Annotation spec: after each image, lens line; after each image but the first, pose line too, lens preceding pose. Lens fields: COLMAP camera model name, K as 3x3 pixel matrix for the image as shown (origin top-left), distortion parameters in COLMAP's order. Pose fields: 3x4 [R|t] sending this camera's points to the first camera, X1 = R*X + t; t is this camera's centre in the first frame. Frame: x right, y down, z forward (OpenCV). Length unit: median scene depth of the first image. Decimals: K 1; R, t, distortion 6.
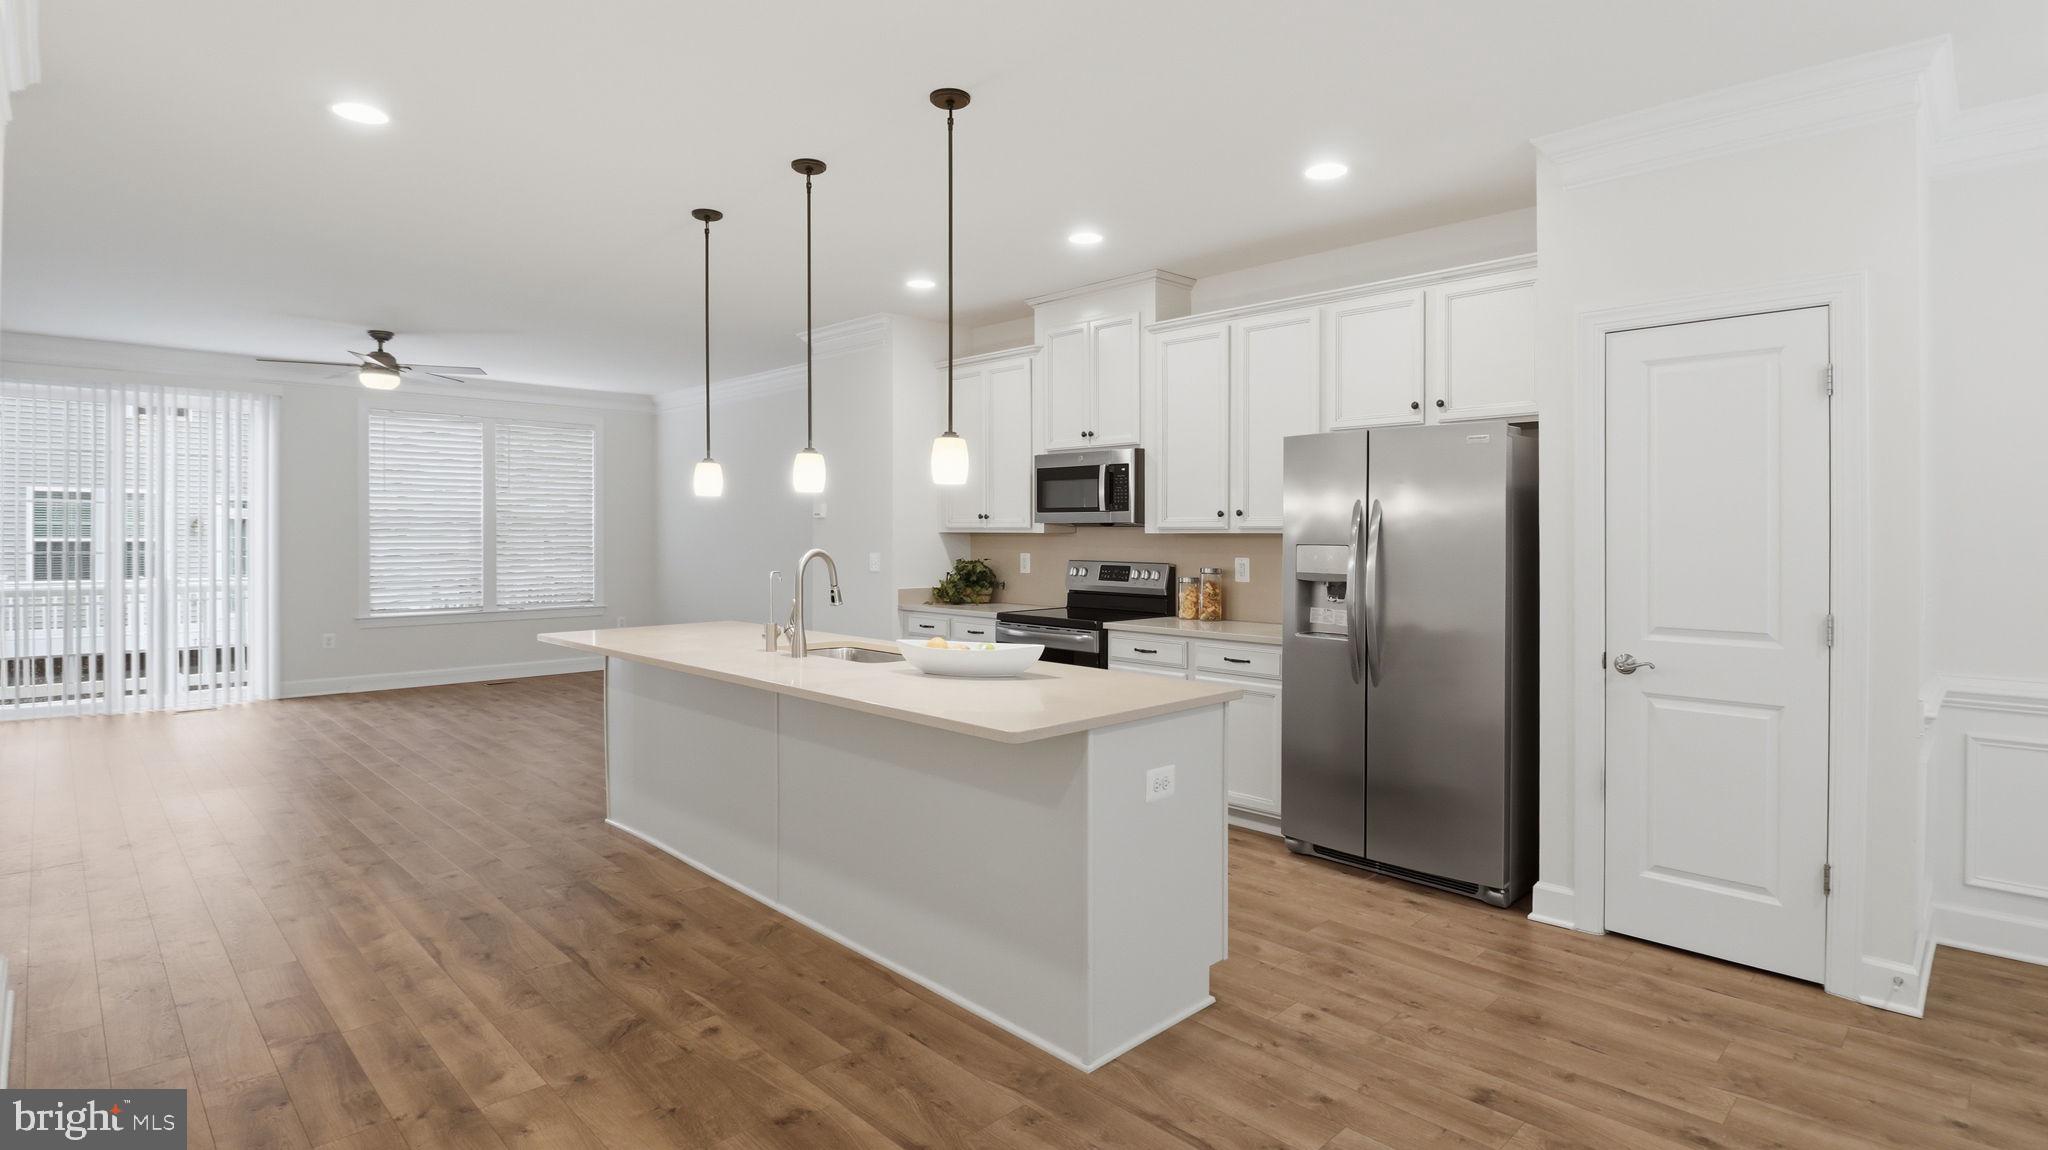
lens RADIAL K [[992.6, 0, 1064.4], [0, 992.6, 584.5], [0, 0, 1]] dist [0.002576, -0.018735]
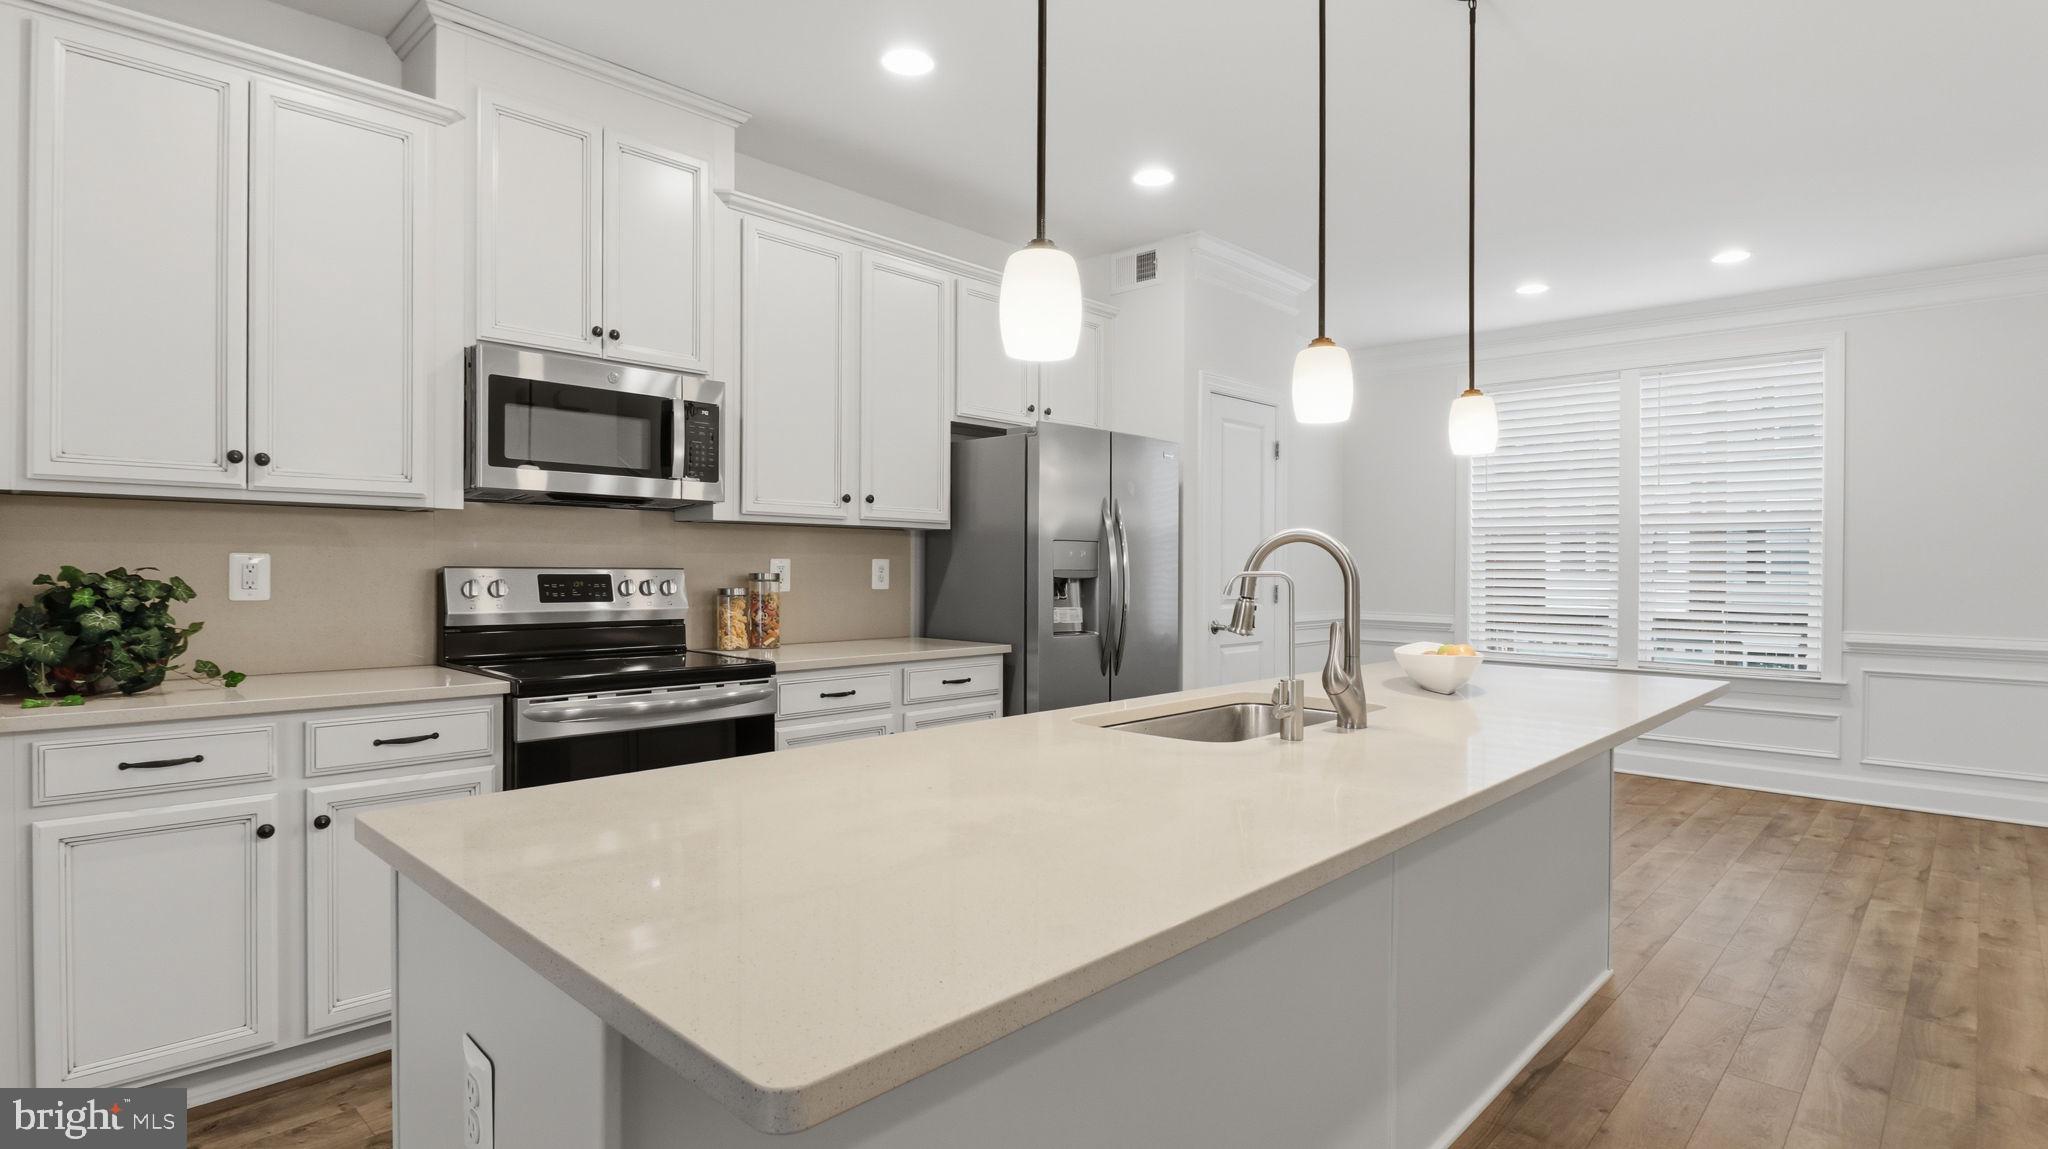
lens RADIAL K [[992.6, 0, 1064.4], [0, 992.6, 584.0], [0, 0, 1]] dist [0.002576, -0.018735]
pose [[-0.011589, -0.024453, 0.999634, -0.570859], [0.044640, 0.998692, 0.024947, -0.017333], [-0.998936, 0.044913, -0.010483, 0.822226]]
